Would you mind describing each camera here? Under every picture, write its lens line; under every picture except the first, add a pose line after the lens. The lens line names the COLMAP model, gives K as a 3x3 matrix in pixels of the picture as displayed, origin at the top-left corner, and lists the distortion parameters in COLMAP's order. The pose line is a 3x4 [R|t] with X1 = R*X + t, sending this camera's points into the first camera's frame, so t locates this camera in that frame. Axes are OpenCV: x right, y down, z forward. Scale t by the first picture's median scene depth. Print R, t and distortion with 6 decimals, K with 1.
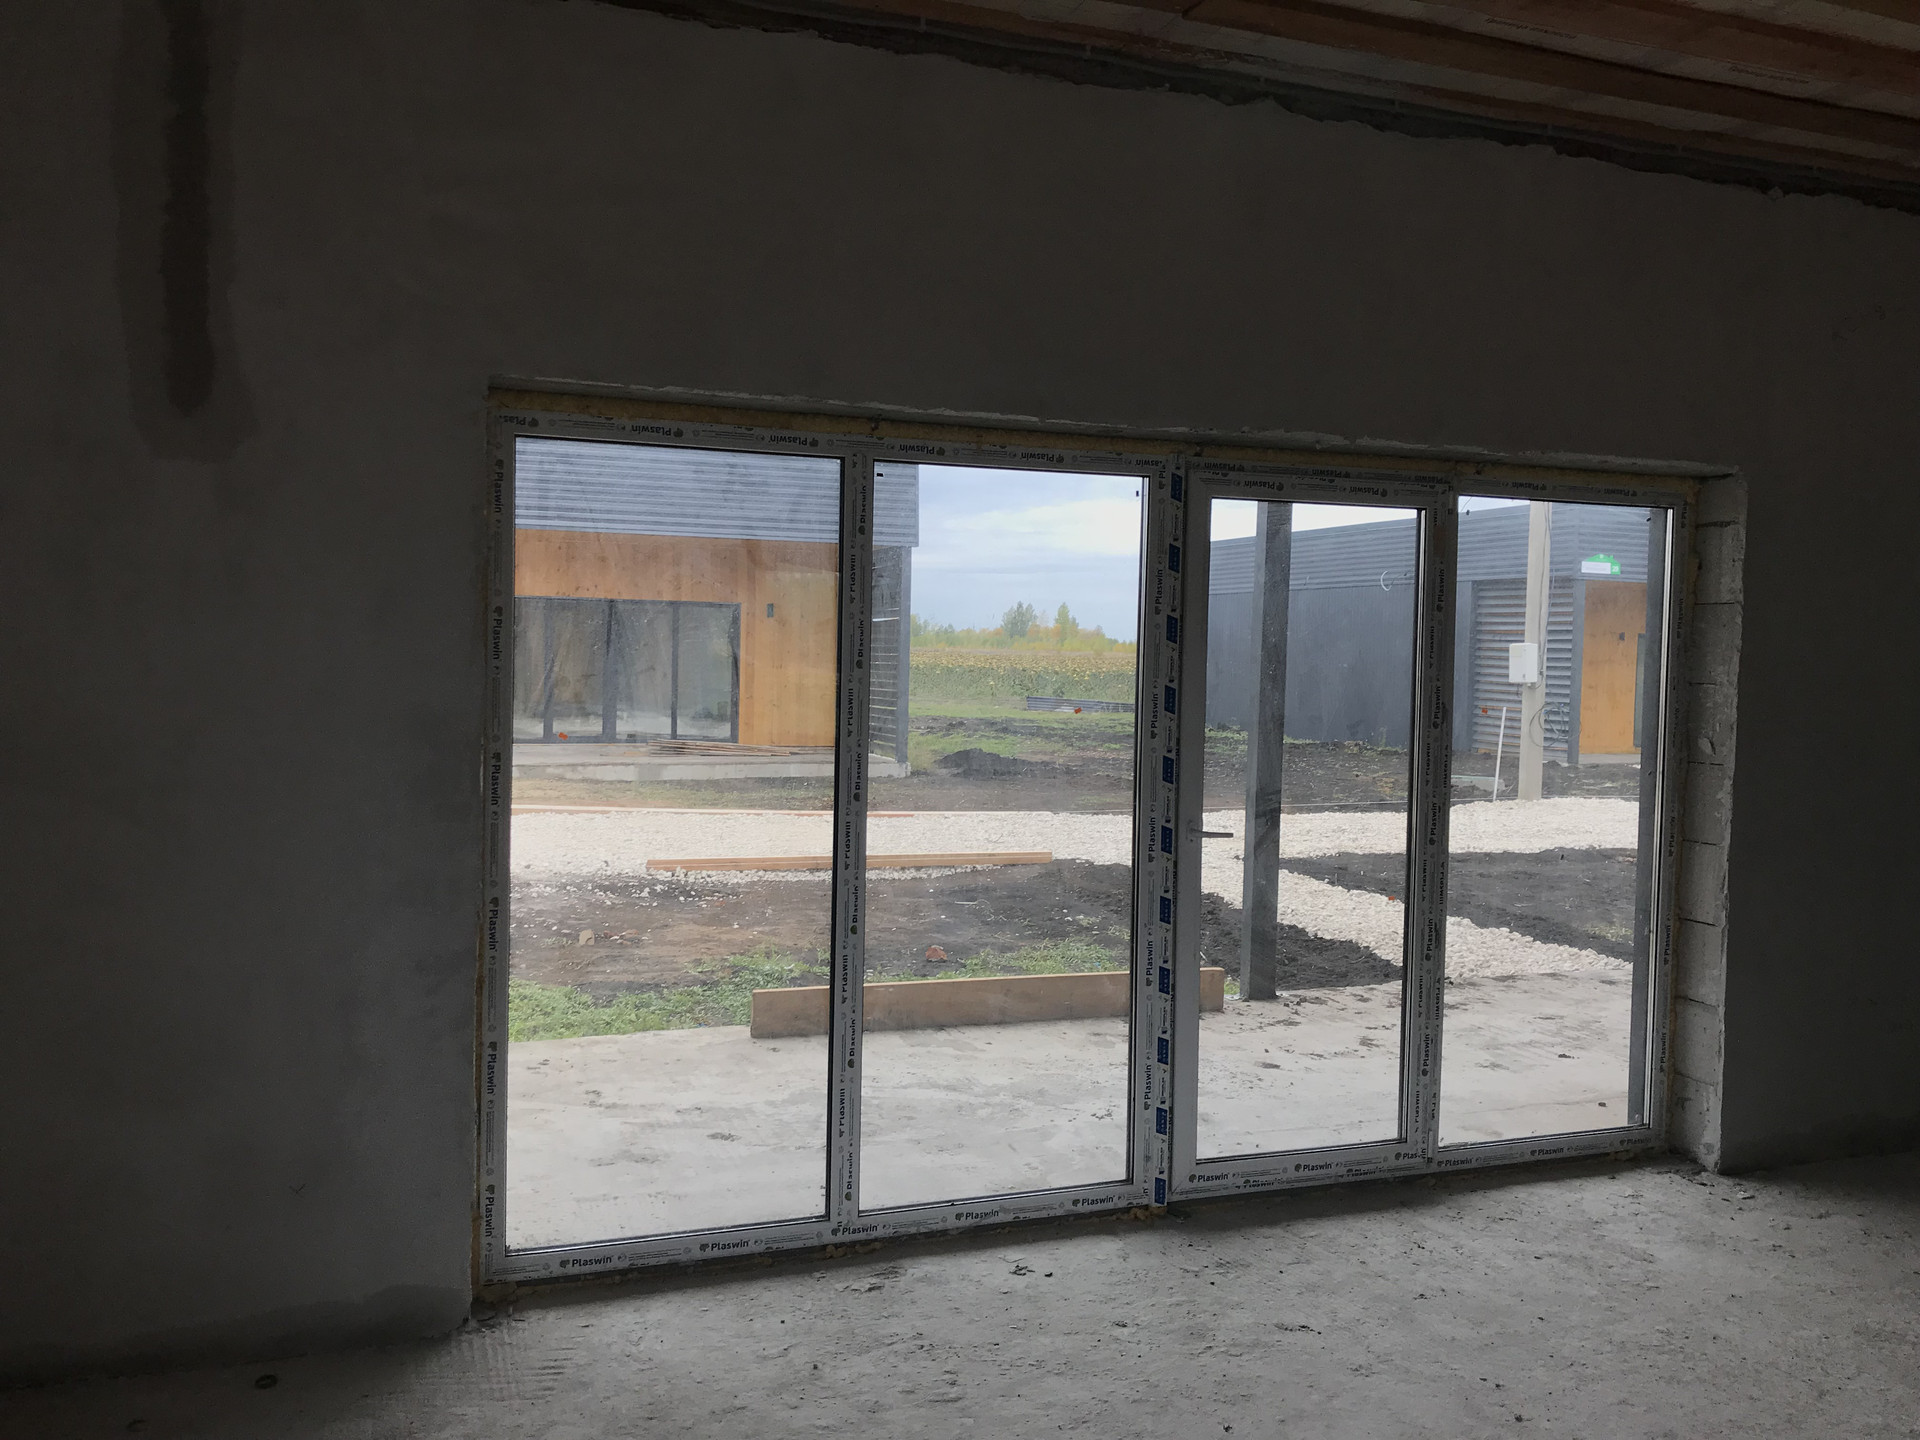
lens RADIAL K [[1586.1, 0, 963.6], [0, 1586.1, 696.4], [0, 0, 1]] dist [0.035858, -0.065451]
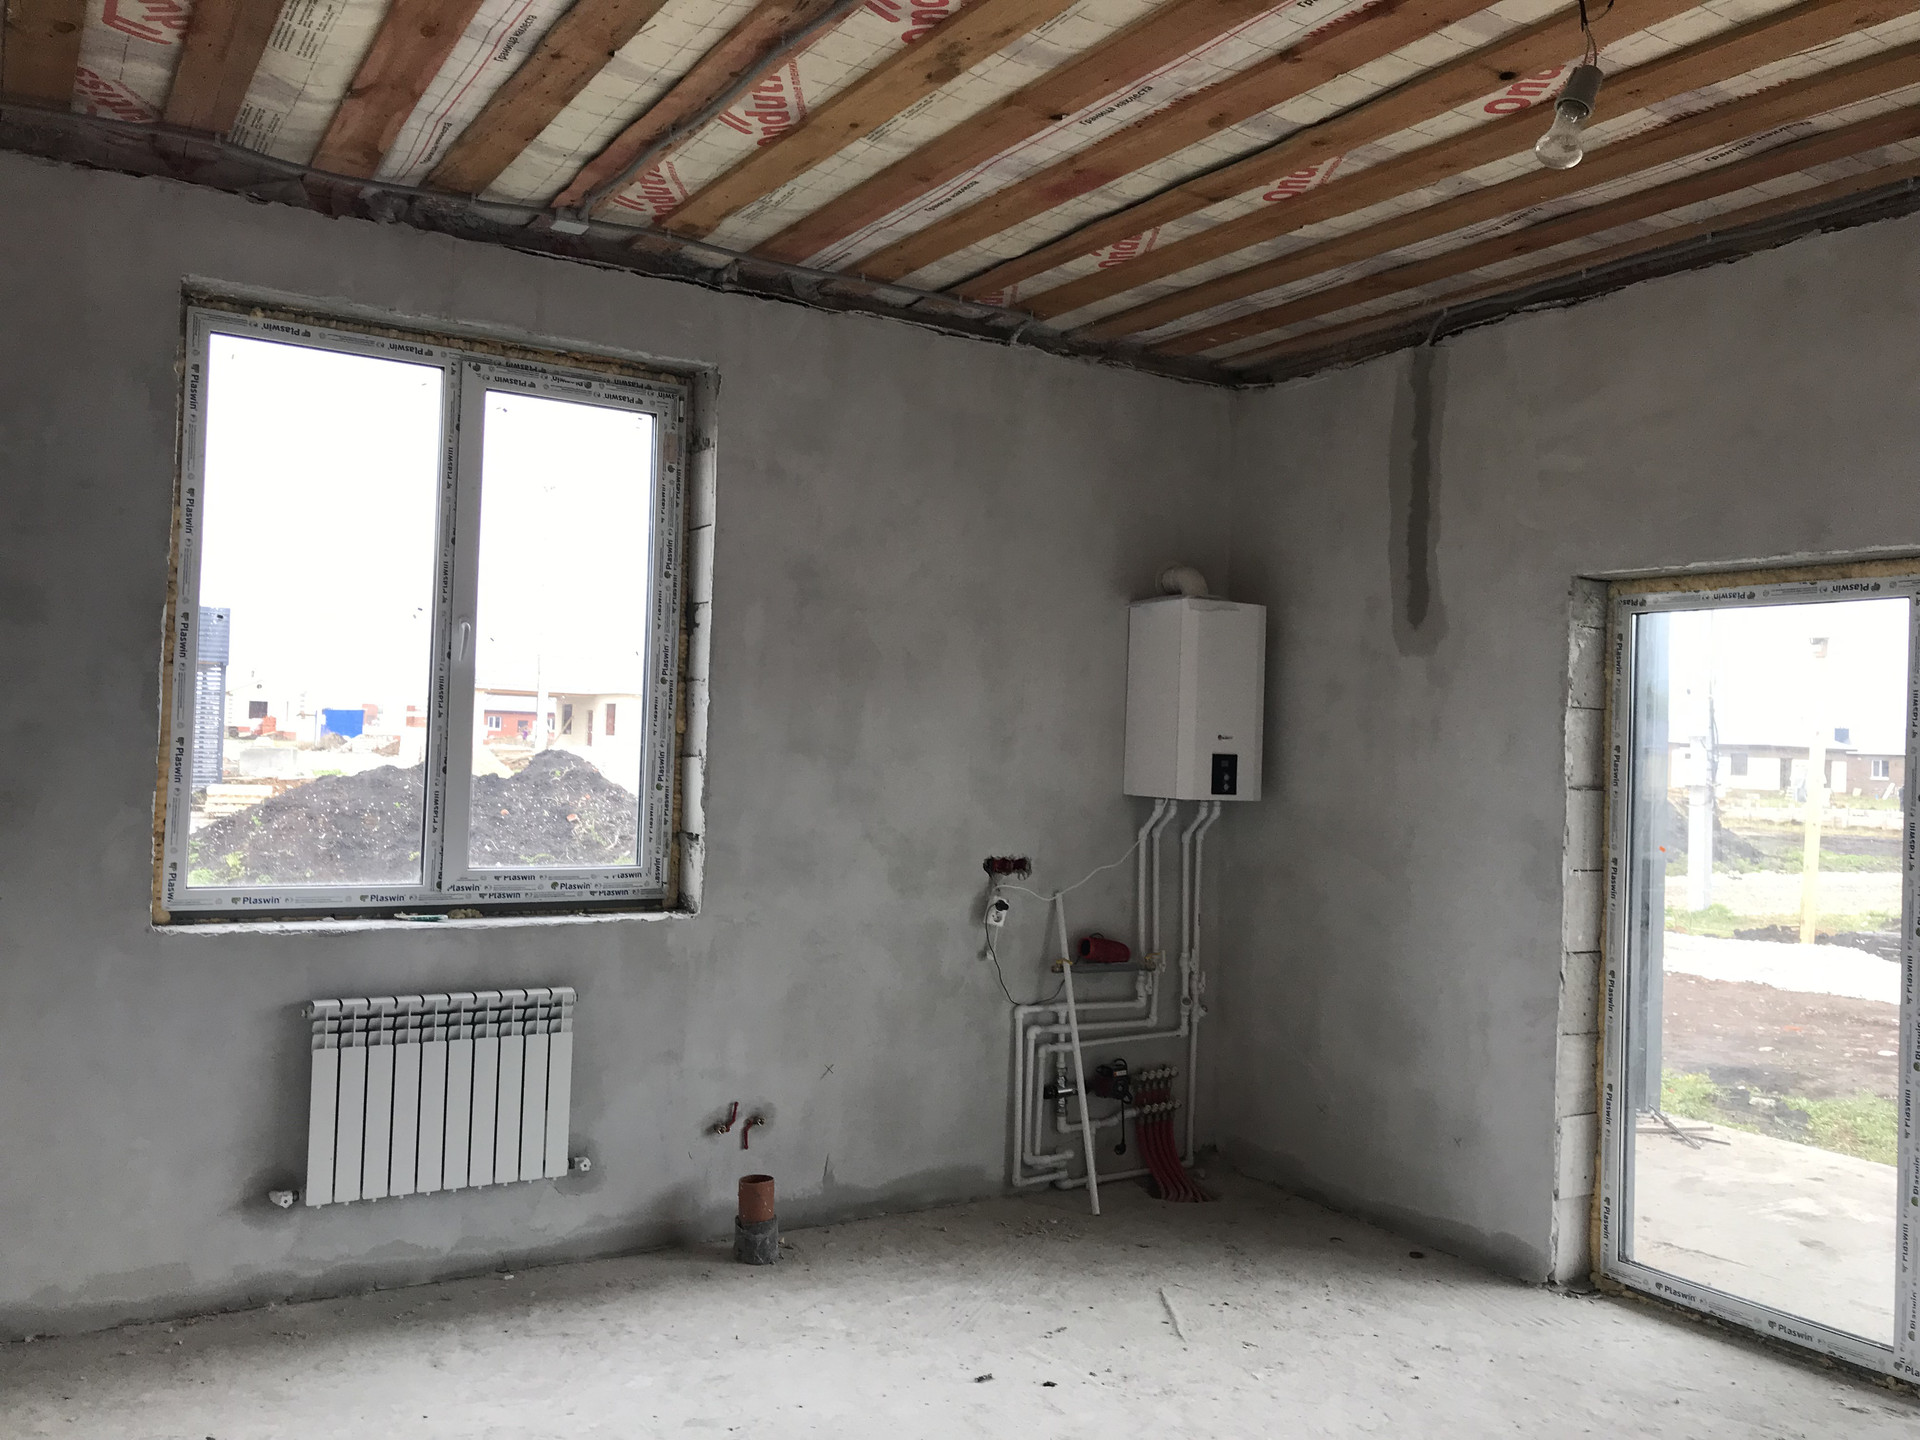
lens RADIAL K [[1586.1, 0, 929.9], [0, 1586.1, 698.6], [0, 0, 1]] dist [0.035858, -0.065451]
pose [[0.180244, -0.043196, -0.982673, 0.773864], [-0.062372, 0.996523, -0.055245, 0.010802], [0.981642, 0.071249, 0.176923, 0.187963]]
